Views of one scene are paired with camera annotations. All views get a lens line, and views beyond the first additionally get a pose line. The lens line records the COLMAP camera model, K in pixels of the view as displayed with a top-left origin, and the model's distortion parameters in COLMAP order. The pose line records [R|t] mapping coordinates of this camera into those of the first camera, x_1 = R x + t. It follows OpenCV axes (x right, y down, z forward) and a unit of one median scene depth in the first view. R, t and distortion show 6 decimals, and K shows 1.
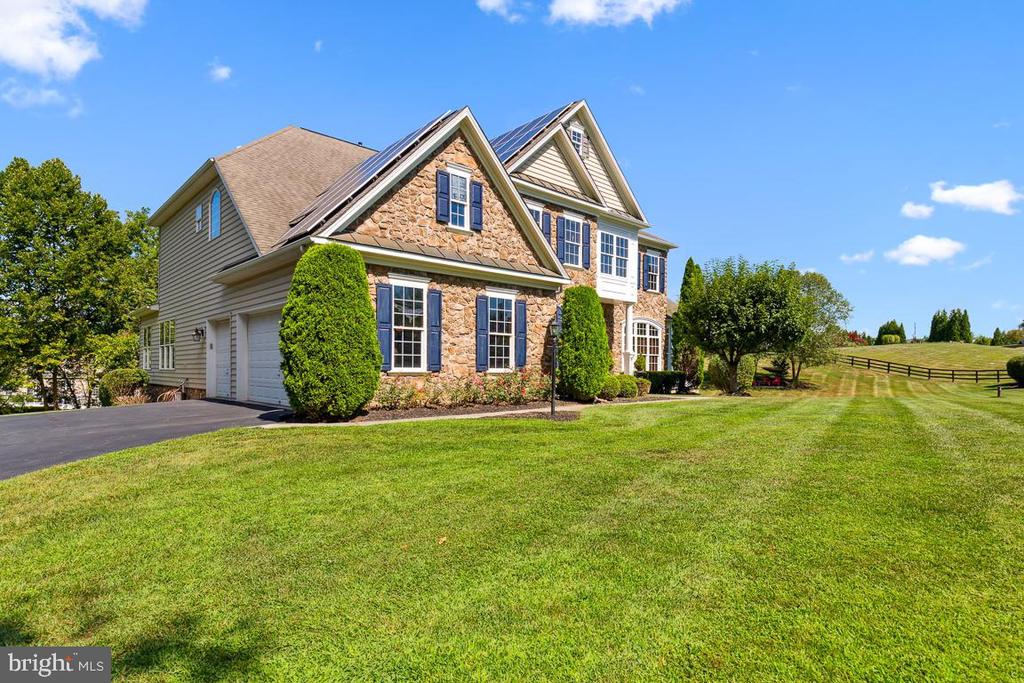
lens RADIAL K [[561.3, 0, 512.1], [0, 561.3, 370.3], [0, 0, 1]] dist [0.000554, 0.000006]
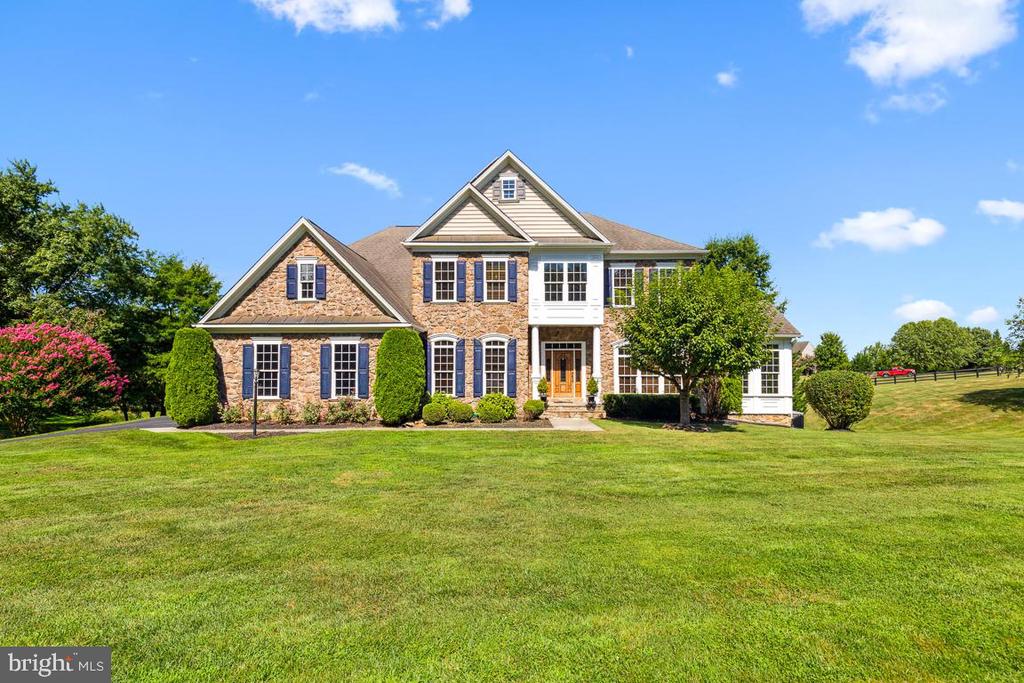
lens RADIAL K [[487.3, 0, 513.2], [0, 487.3, 357.3], [0, 0, 1]] dist [0.015702, 0.000037]
pose [[0.717437, -0.026418, -0.696122, 1.083366], [0.004931, 0.999448, -0.032847, -0.055581], [0.696606, 0.020133, 0.717172, 0.435591]]
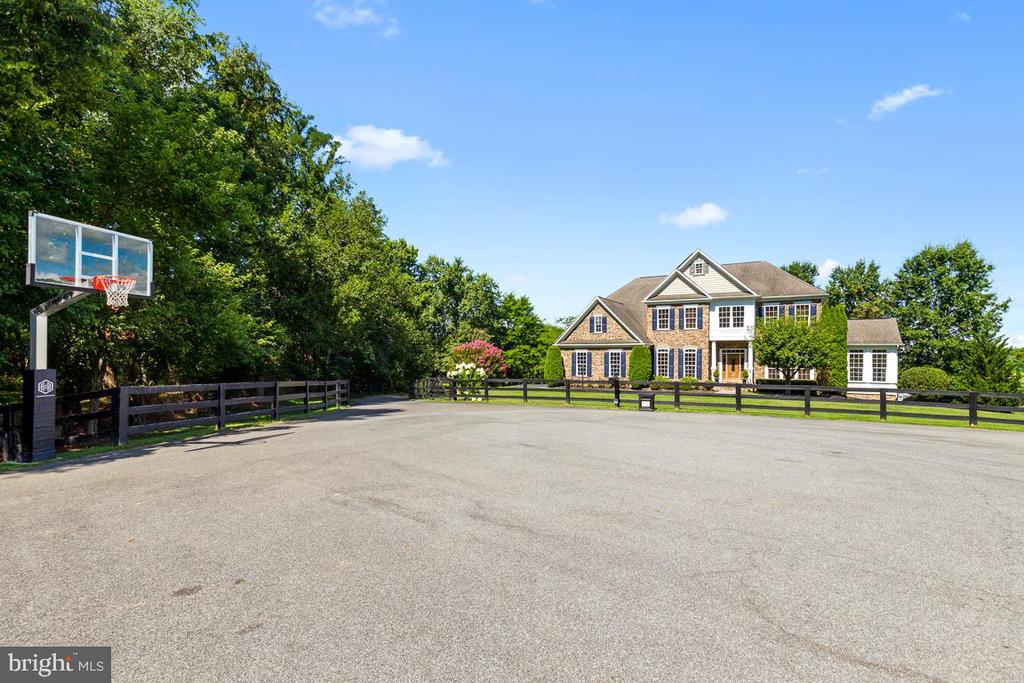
lens RADIAL K [[487.3, 0, 513.2], [0, 487.3, 357.3], [0, 0, 1]] dist [0.015702, 0.000037]
pose [[0.289813, -0.003231, -0.957078, 2.282046], [-0.001485, 0.999992, -0.003826, -0.091101], [0.957082, 0.002530, 0.289806, -0.264072]]
